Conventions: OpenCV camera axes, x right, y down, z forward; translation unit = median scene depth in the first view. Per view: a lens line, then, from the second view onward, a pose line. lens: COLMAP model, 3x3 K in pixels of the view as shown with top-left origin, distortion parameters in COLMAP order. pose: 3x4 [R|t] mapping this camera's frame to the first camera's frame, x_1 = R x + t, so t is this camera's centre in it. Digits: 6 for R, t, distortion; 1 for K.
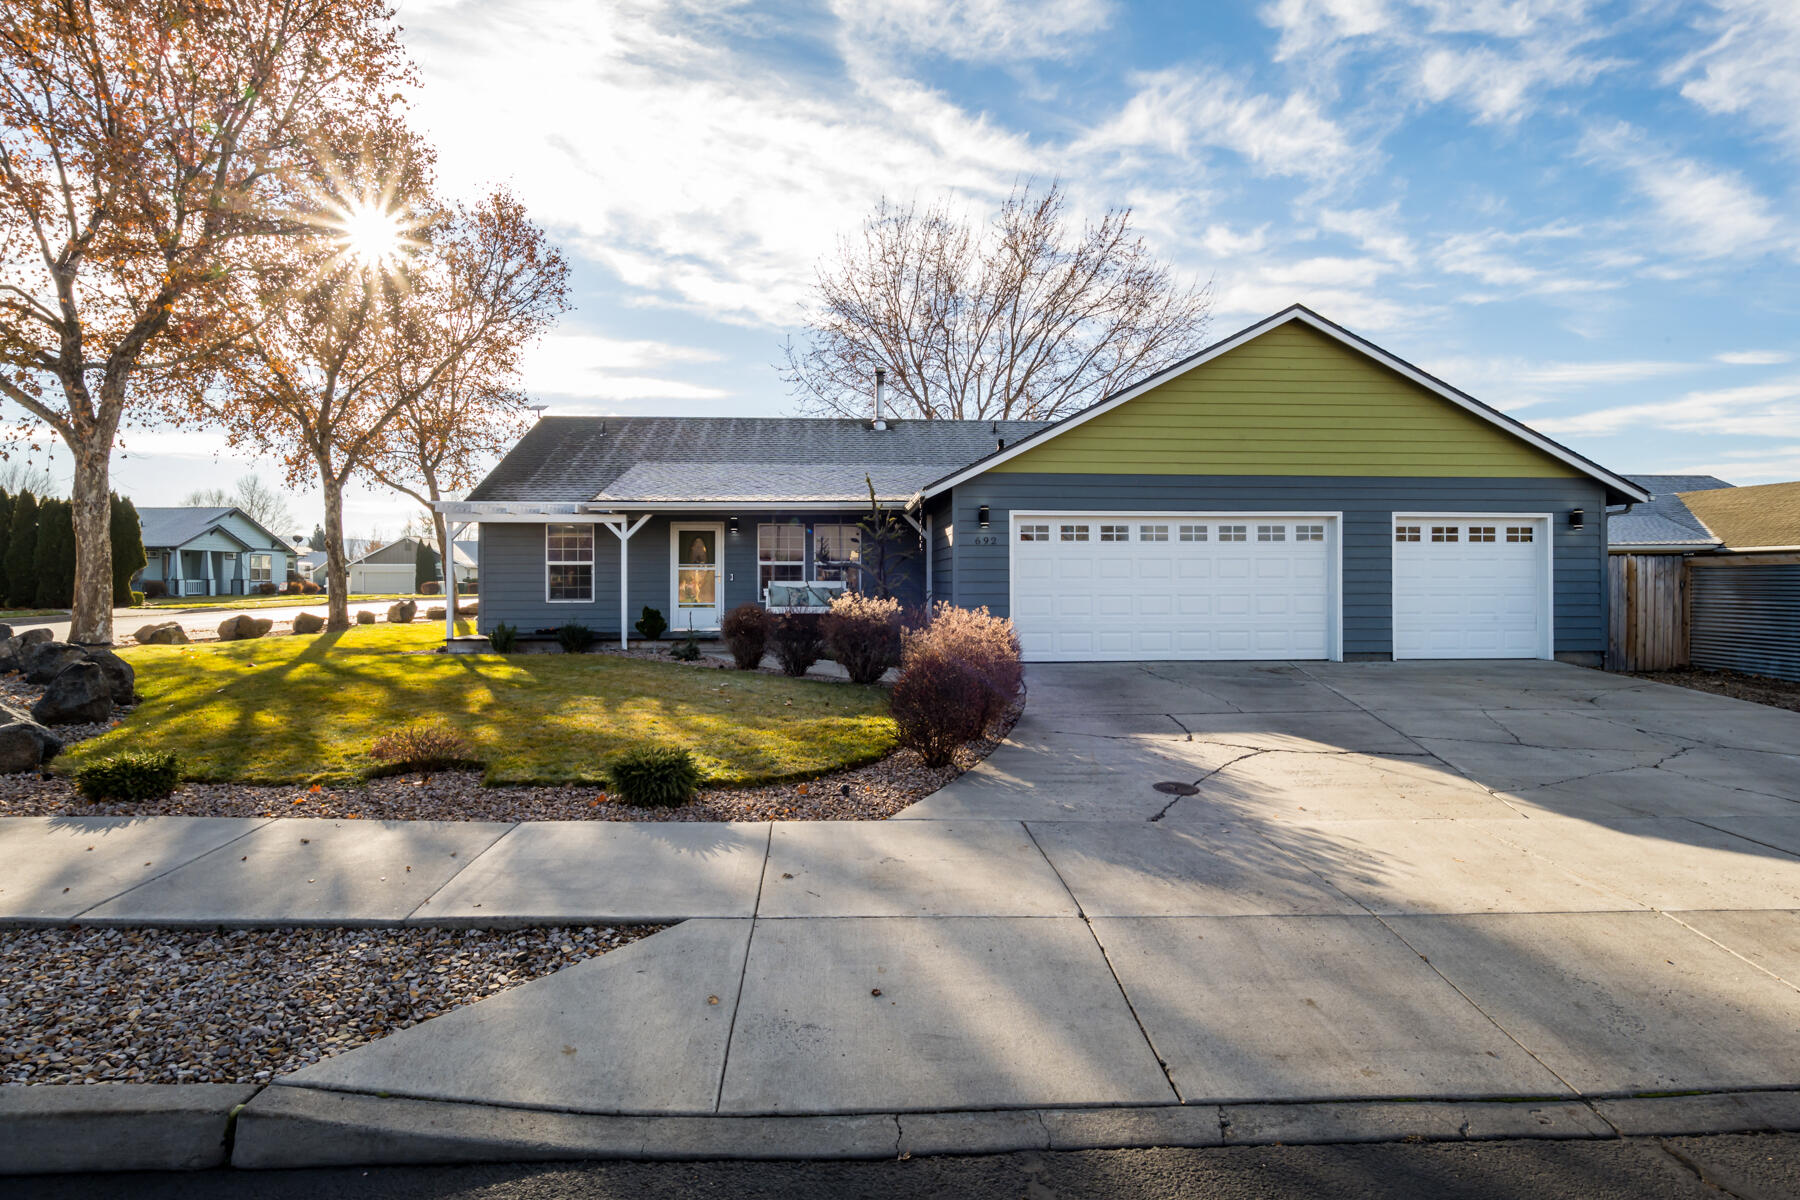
lens RADIAL K [[908.1, 0, 903.1], [0, 908.1, 590.2], [0, 0, 1]] dist [-0.016069, 0.005579]
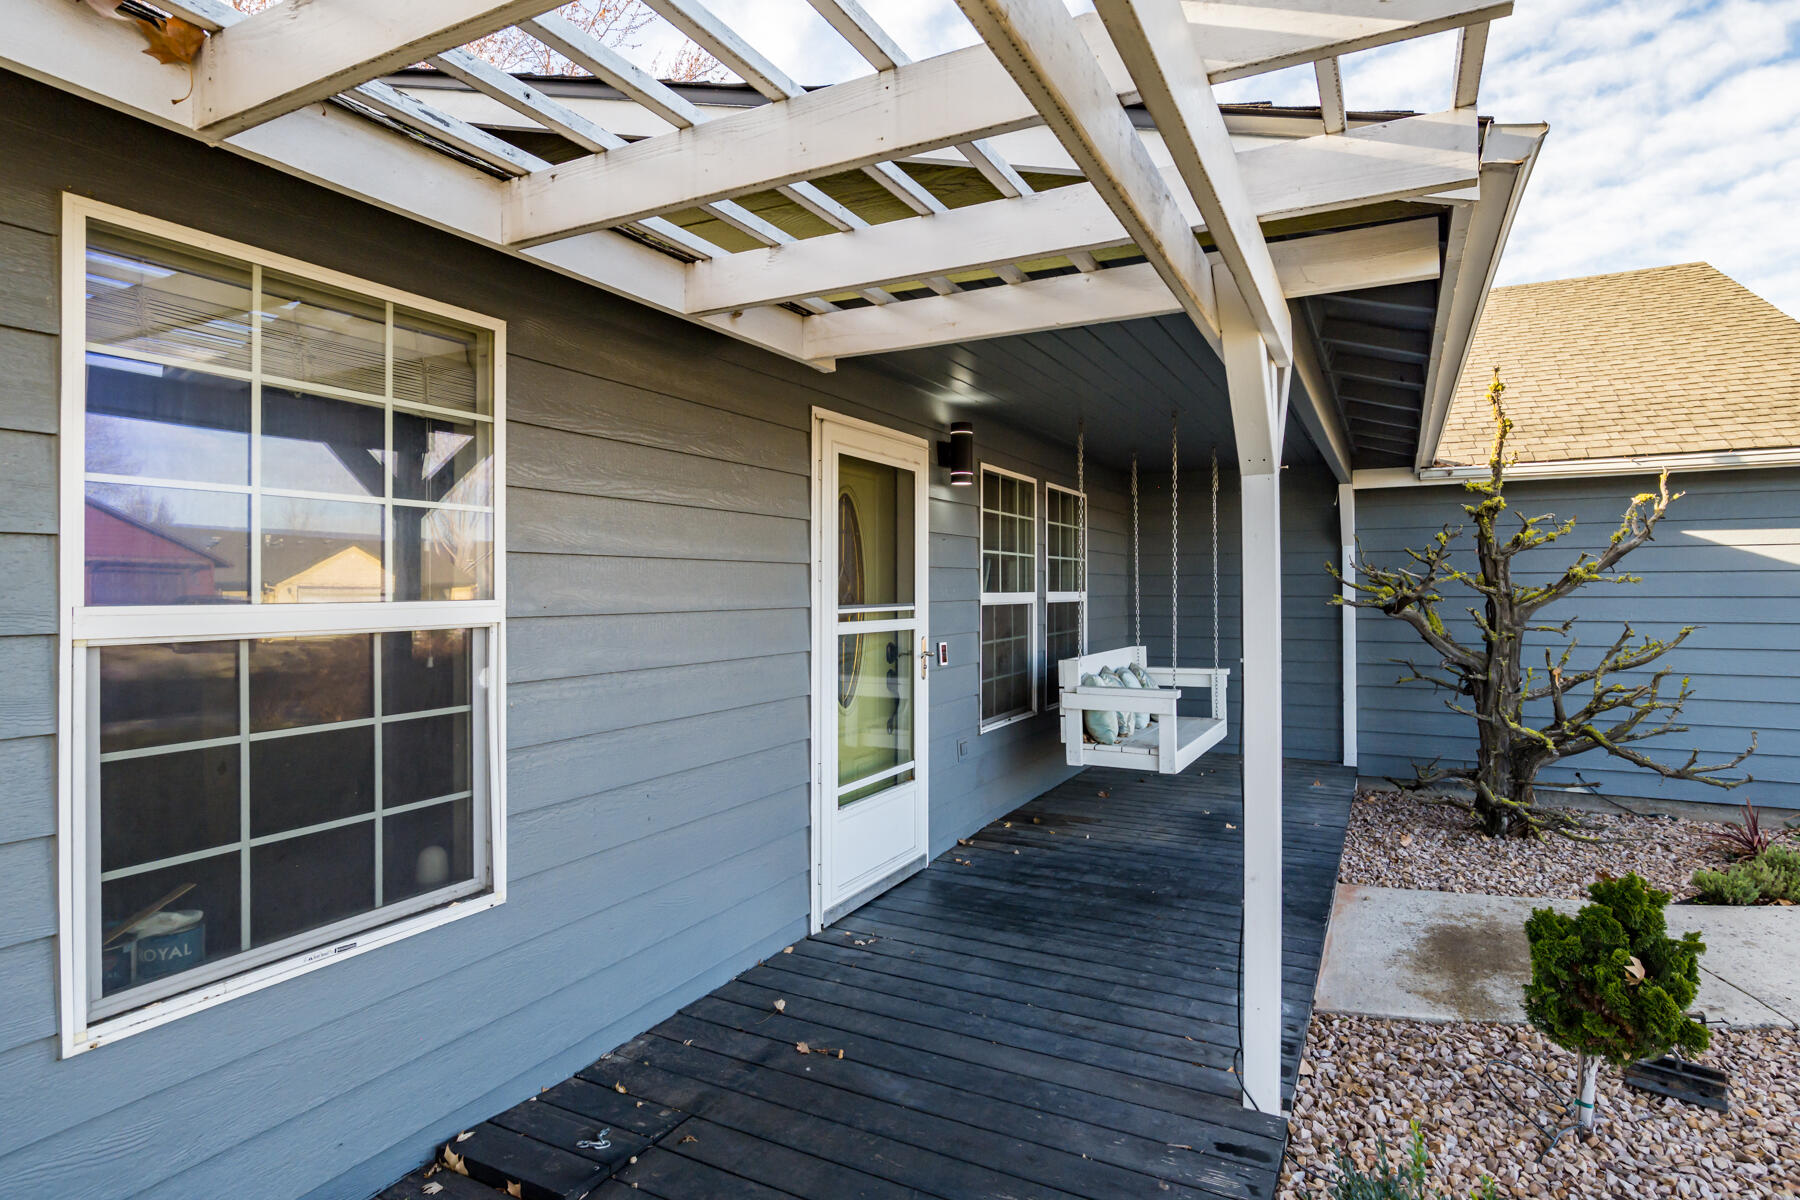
lens RADIAL K [[914.7, 0, 899.1], [0, 914.7, 595.3], [0, 0, 1]] dist [-0.000719, 0.000379]
pose [[0.521506, -0.007359, 0.853216, -0.345613], [0.007262, 0.999965, 0.004186, -0.026286], [-0.853217, 0.004013, 0.521541, 0.710809]]
